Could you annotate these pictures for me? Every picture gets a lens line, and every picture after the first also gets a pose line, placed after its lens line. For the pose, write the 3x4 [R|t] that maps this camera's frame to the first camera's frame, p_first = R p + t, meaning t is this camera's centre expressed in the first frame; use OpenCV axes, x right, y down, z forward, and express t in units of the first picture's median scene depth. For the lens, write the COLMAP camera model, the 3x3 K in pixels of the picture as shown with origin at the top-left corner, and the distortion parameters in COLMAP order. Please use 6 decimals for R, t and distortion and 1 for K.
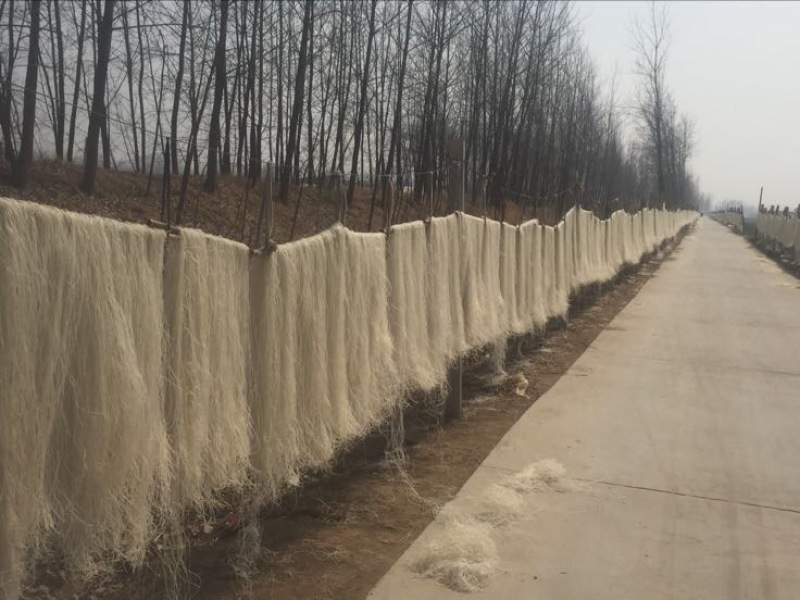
lens RADIAL K [[960.3, 0, 400.2], [0, 960.3, 320.7], [0, 0, 1]] dist [0.089922, -0.021827]
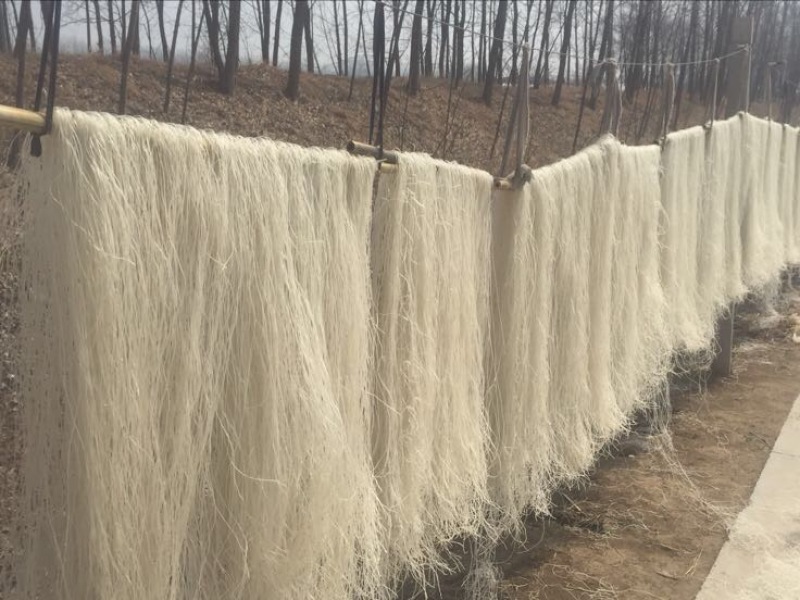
lens RADIAL K [[964.1, 0, 384.5], [0, 964.1, 301.9], [0, 0, 1]] dist [0.097942, -0.045076]
pose [[0.976210, 0.029395, -0.214827, -0.035224], [-0.012177, 0.996637, 0.081037, -0.018116], [0.216486, -0.076493, 0.973284, 0.135427]]
